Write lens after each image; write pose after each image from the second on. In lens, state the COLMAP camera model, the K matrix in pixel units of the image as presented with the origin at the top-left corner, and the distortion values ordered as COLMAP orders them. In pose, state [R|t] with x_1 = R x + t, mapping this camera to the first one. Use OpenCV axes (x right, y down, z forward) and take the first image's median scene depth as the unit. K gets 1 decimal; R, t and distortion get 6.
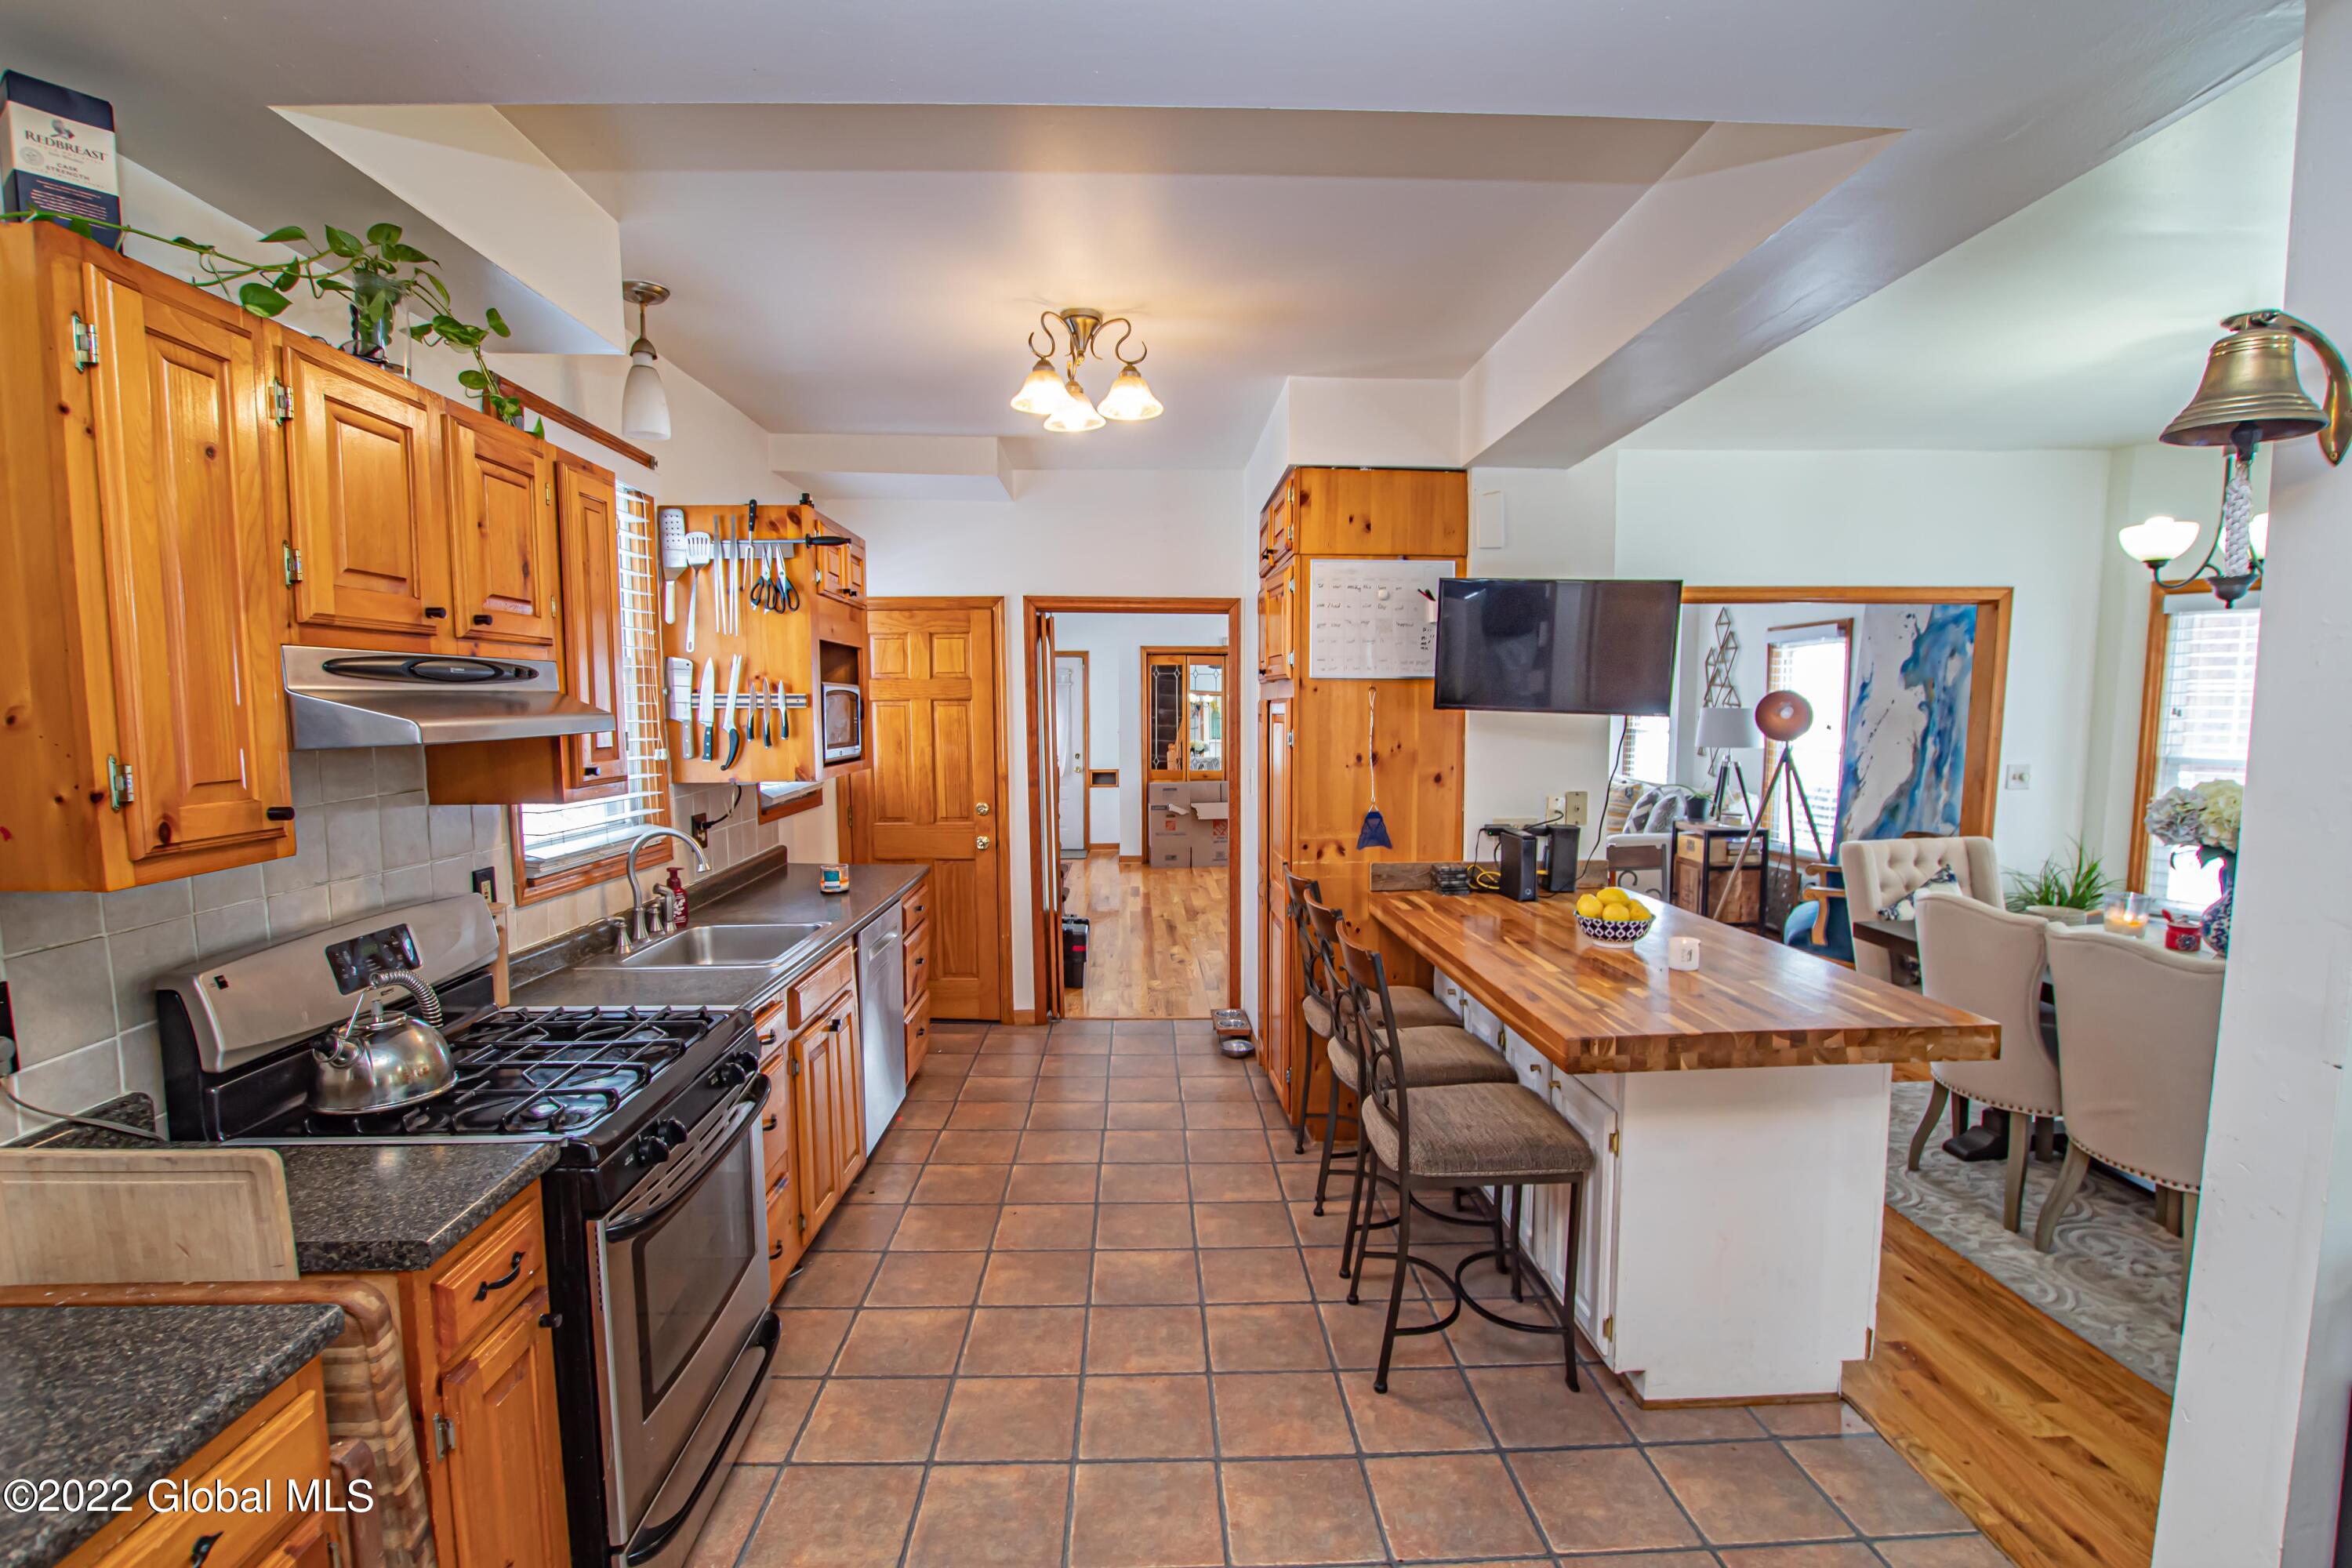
lens RADIAL K [[1091.8, 0, 1178.4], [0, 1091.8, 802.9], [0, 0, 1]] dist [-0.035949, 0.005240]
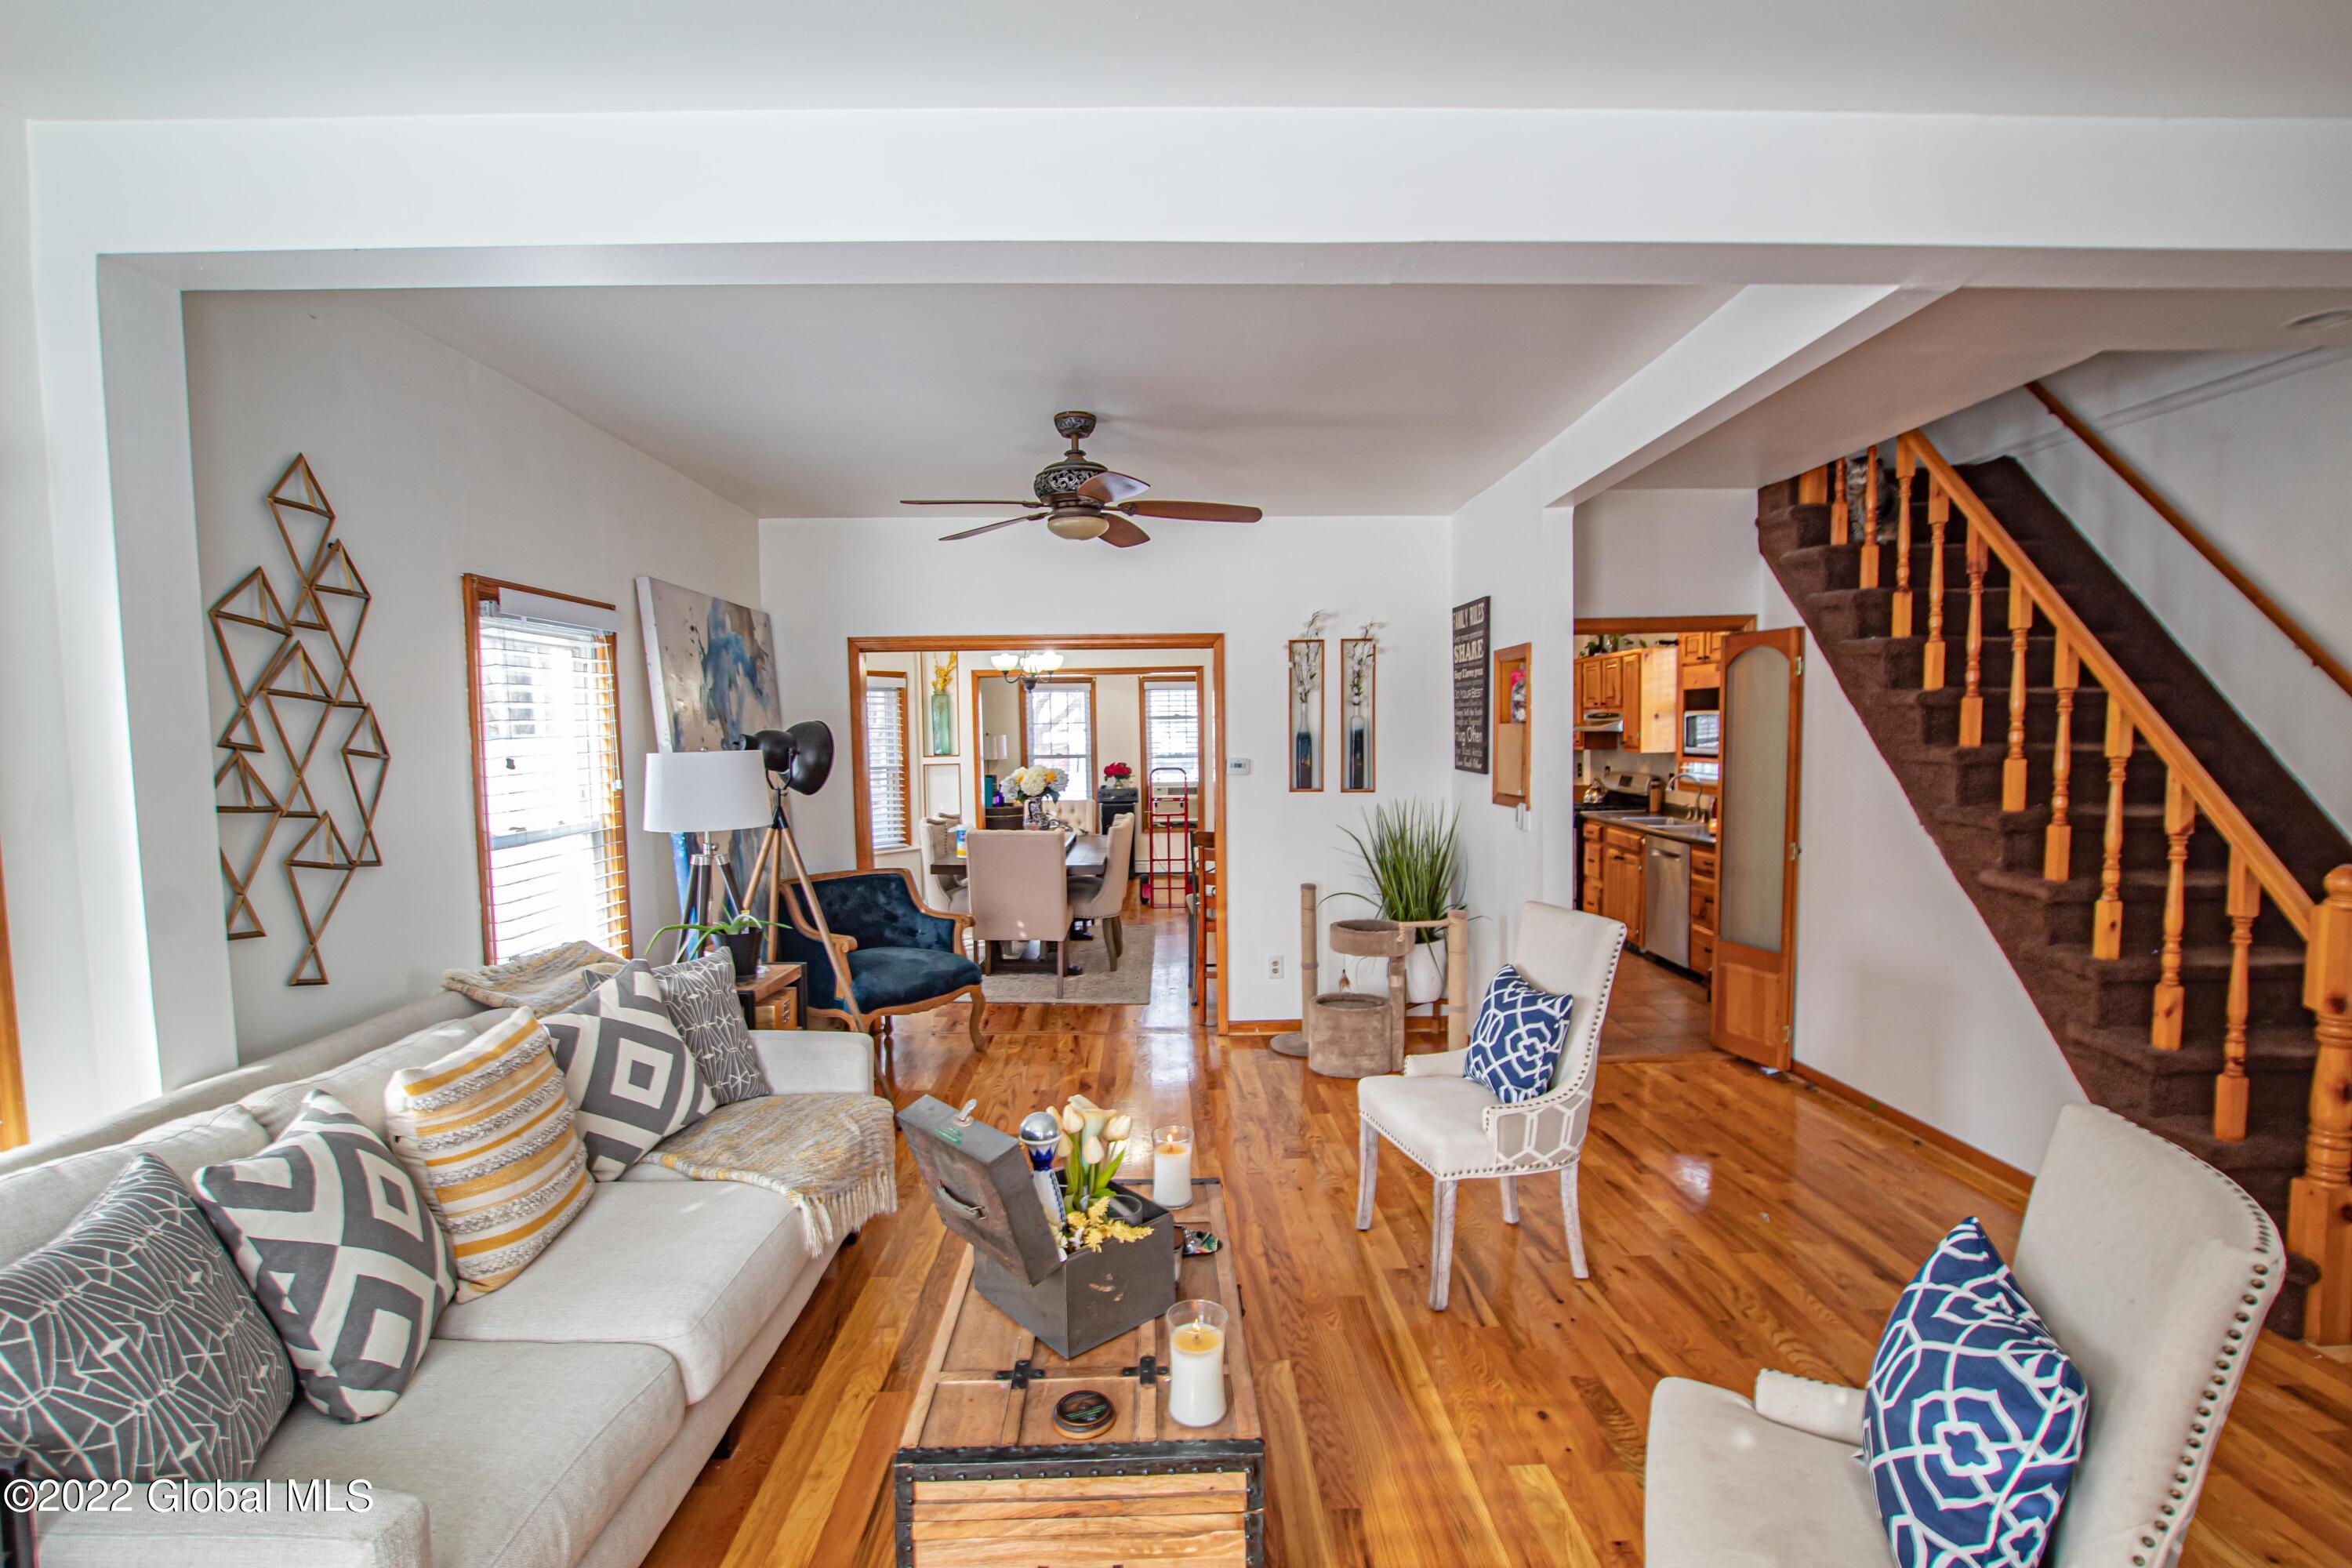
lens RADIAL K [[1091.8, 0, 1176.3], [0, 1091.8, 795.5], [0, 0, 1]] dist [-0.035949, 0.005240]
pose [[-0.999561, 0.015019, 0.025544, 0.318876], [0.018757, 0.988041, 0.153048, -0.168369], [-0.022940, 0.153460, -0.987889, 1.782440]]
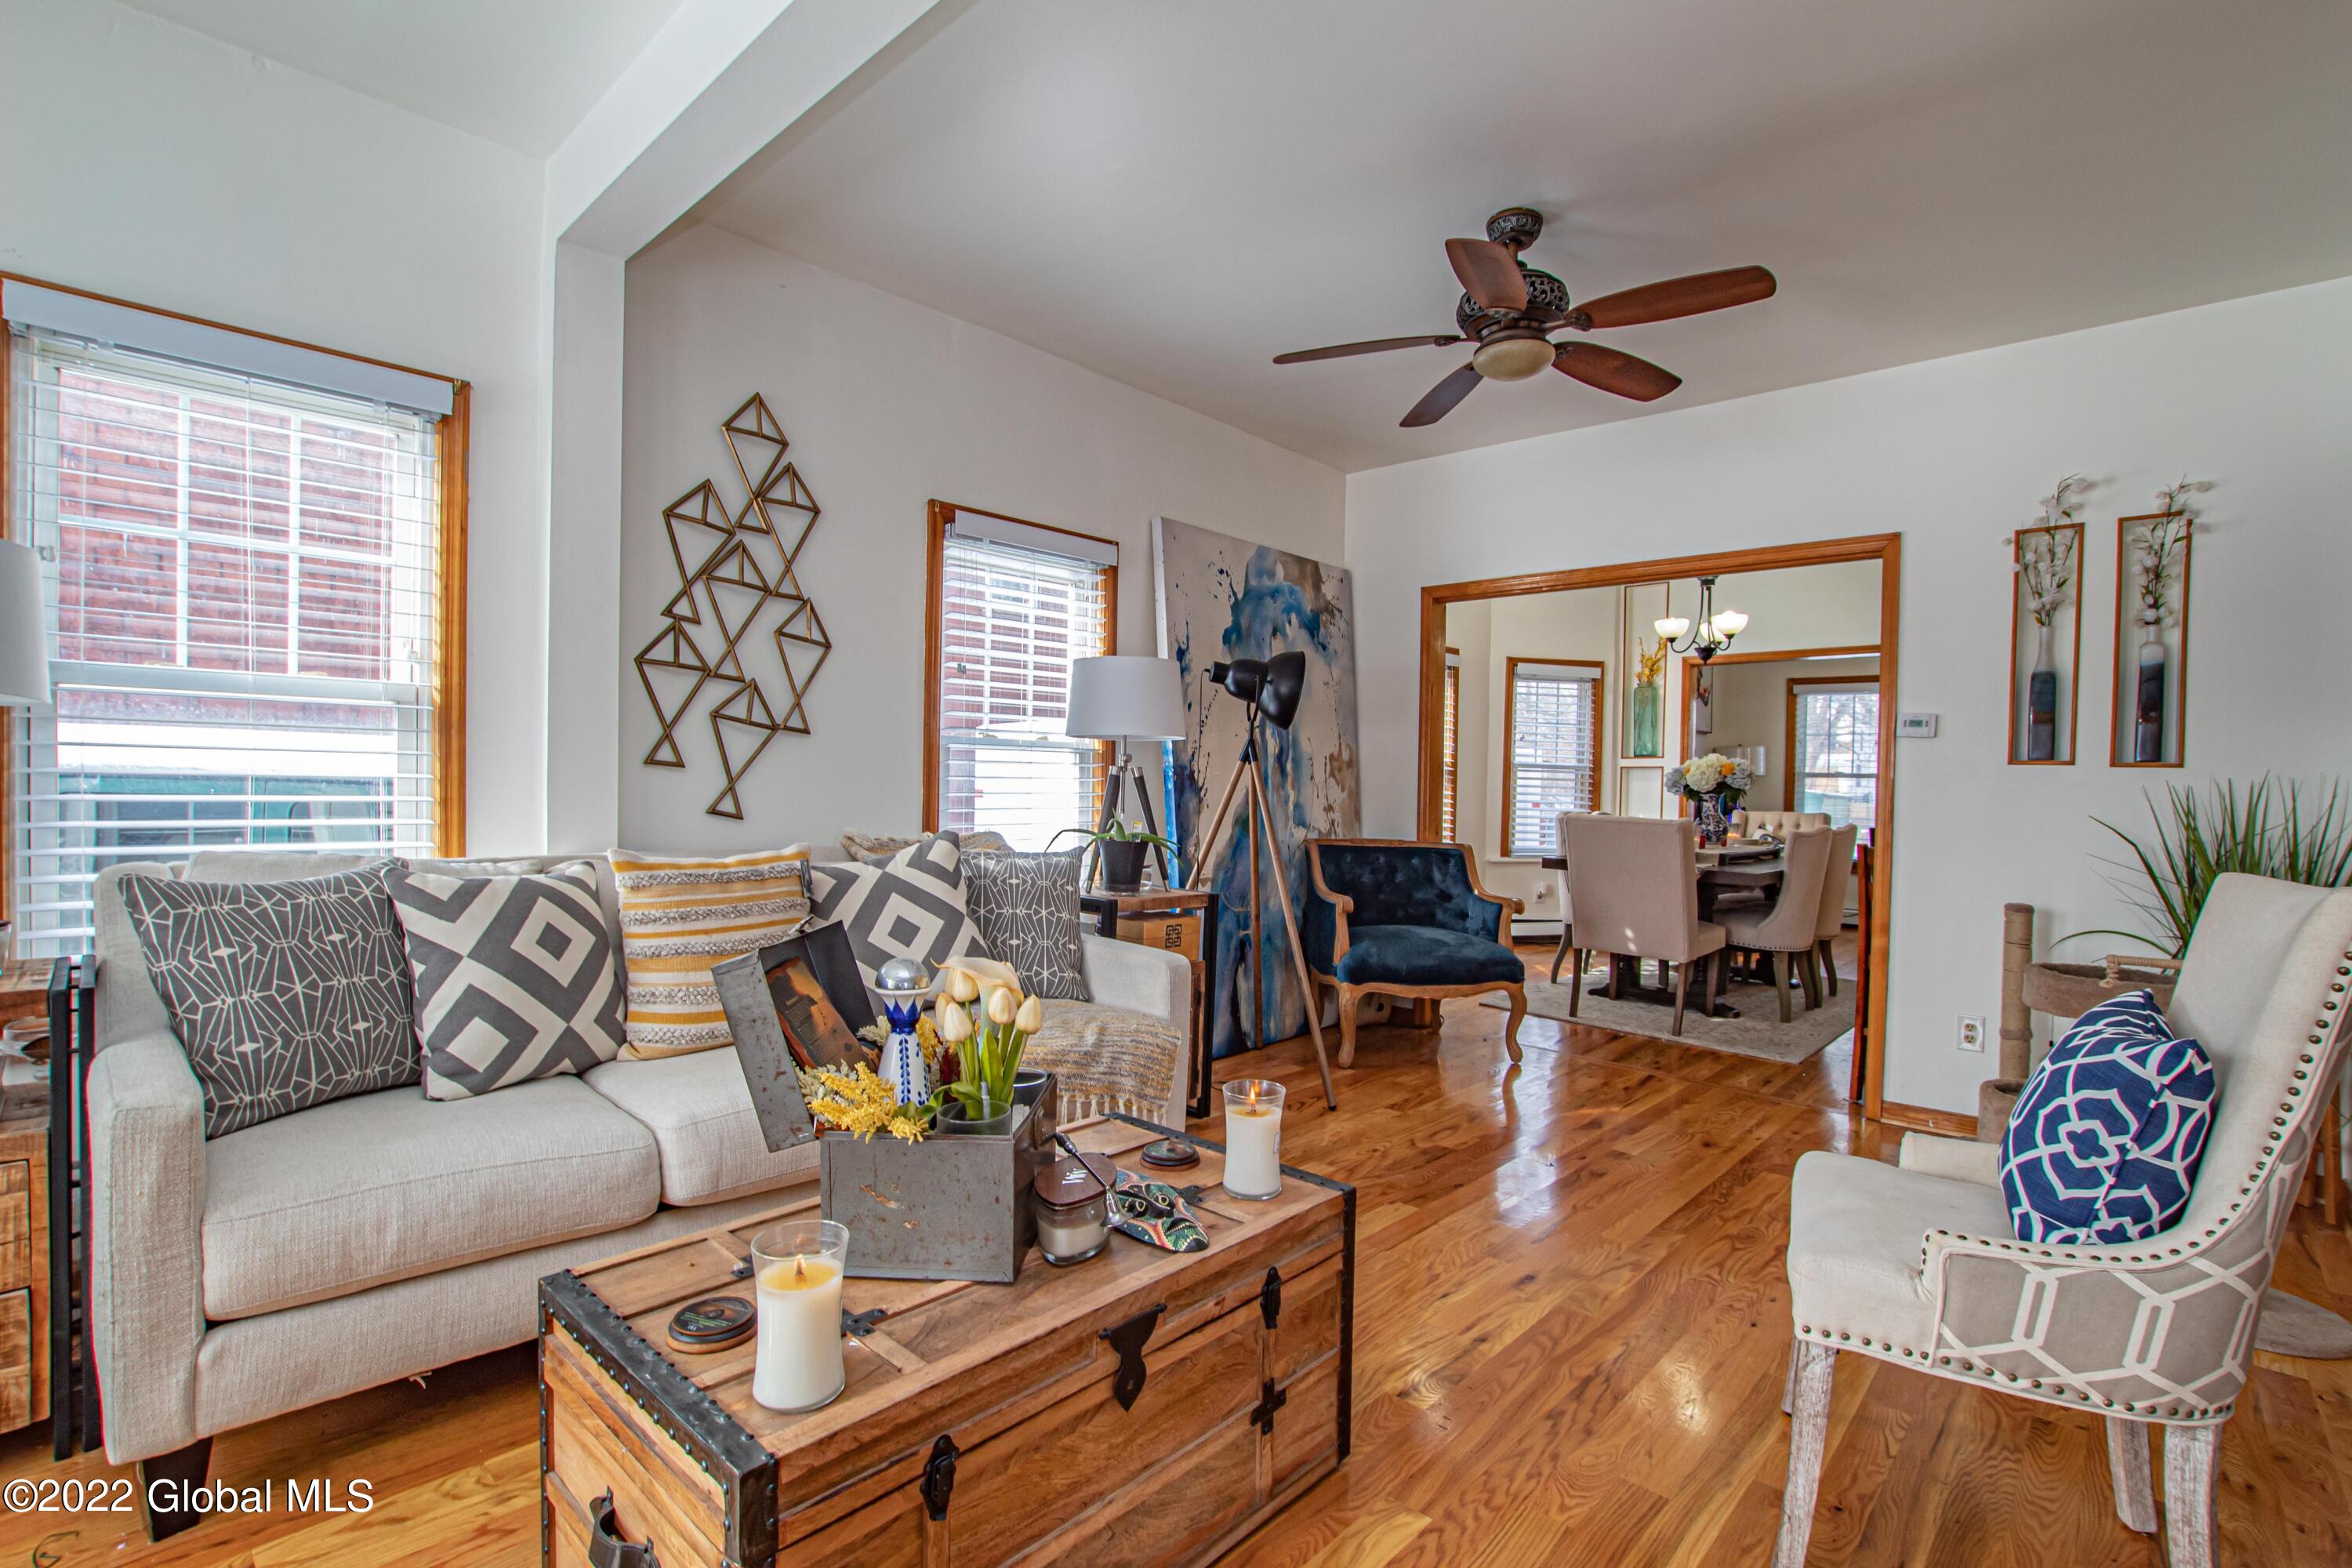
lens RADIAL K [[1091.8, 0, 1176.5], [0, 1091.8, 793.1], [0, 0, 1]] dist [-0.035949, 0.005240]
pose [[-0.699766, -0.016102, 0.714190, 0.139823], [0.049992, 0.996191, 0.071443, -0.073095], [-0.712620, 0.085697, -0.696296, 1.592919]]
